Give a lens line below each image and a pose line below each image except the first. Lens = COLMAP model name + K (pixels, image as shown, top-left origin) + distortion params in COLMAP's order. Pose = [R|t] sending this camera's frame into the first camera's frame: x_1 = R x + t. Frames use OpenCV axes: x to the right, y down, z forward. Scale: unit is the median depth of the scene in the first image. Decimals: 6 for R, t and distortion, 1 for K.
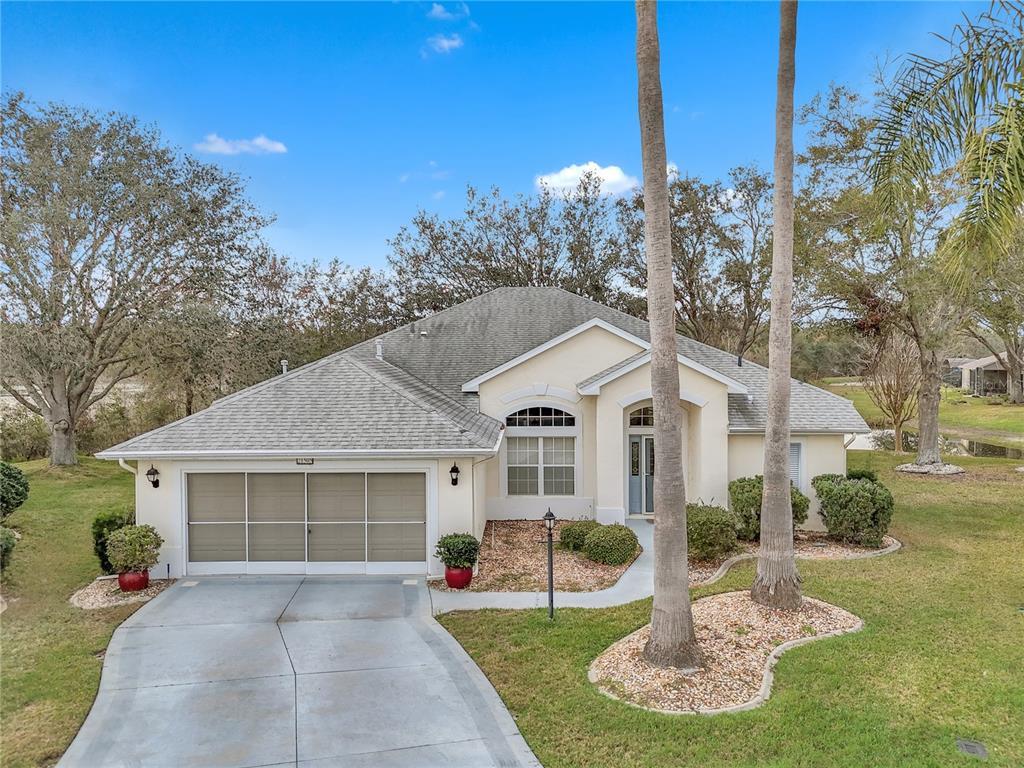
lens RADIAL K [[745.0, 0, 519.0], [0, 745.0, 387.7], [0, 0, 1]] dist [0.034742, -0.018803]
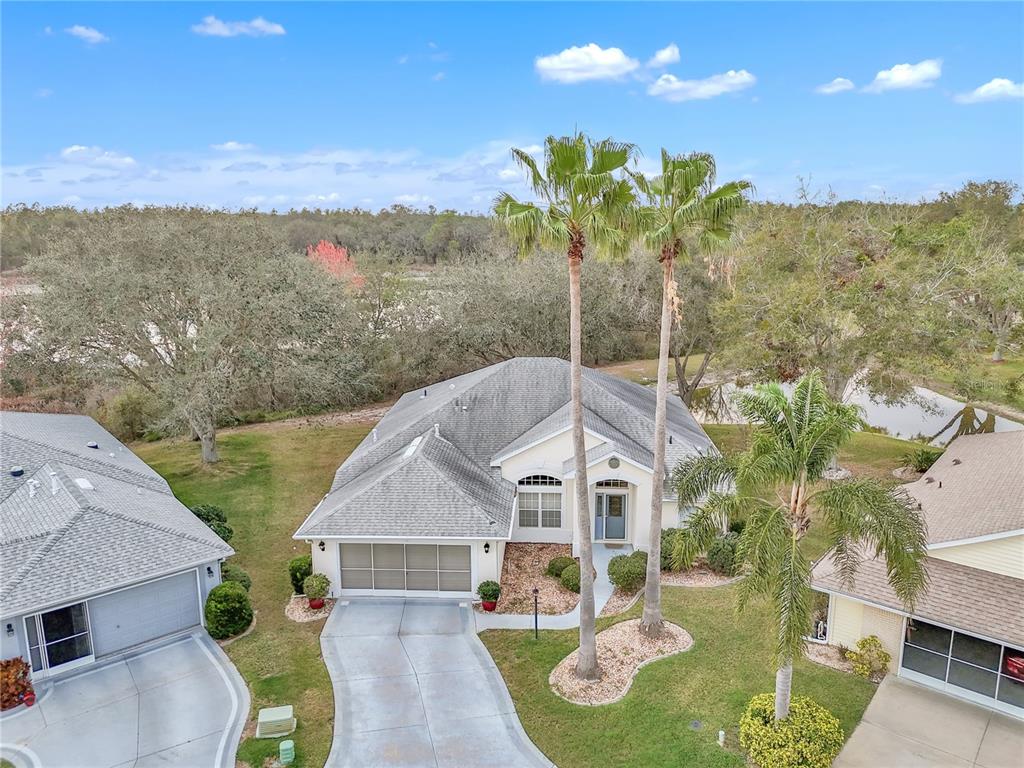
lens RADIAL K [[745.0, 0, 520.0], [0, 745.0, 381.4], [0, 0, 1]] dist [0.034742, -0.018803]
pose [[0.999390, 0.007344, -0.034133, 0.051900], [-0.001351, 0.985030, 0.172380, -0.589290], [0.034888, -0.172229, 0.984439, -0.700826]]
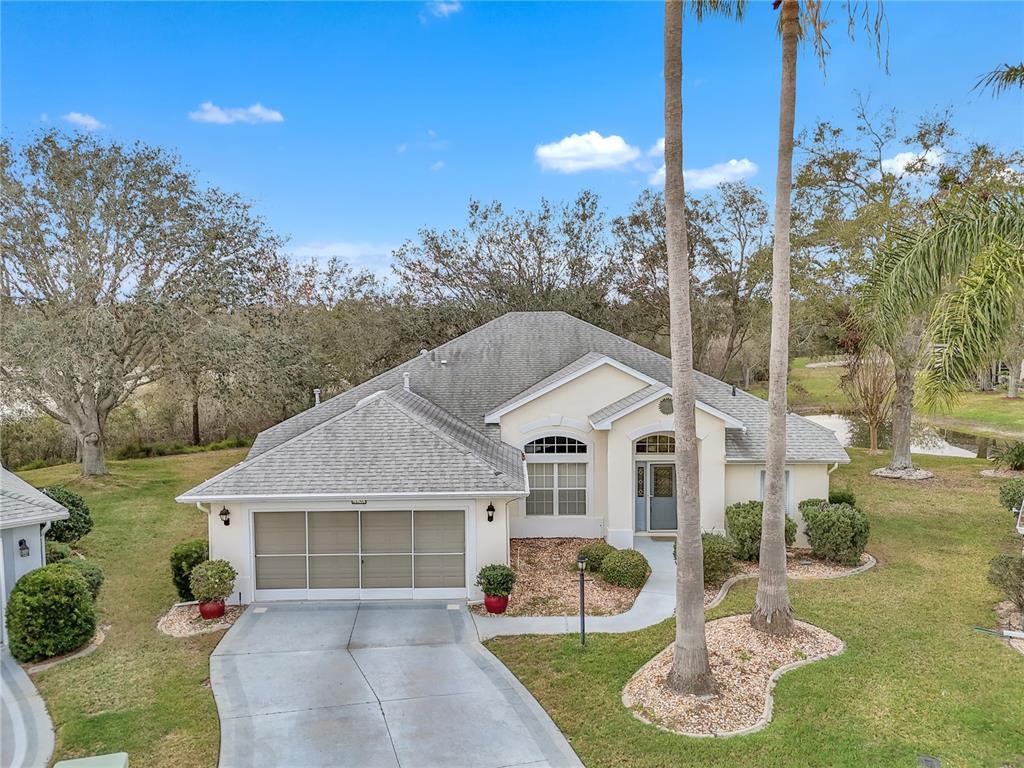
lens RADIAL K [[745.0, 0, 517.8], [0, 745.0, 385.2], [0, 0, 1]] dist [0.034742, -0.018803]
pose [[0.999684, -0.003586, 0.024895, -0.072911], [0.002733, 0.999410, 0.034243, -0.117013], [-0.025003, -0.034164, 0.999103, -0.135267]]
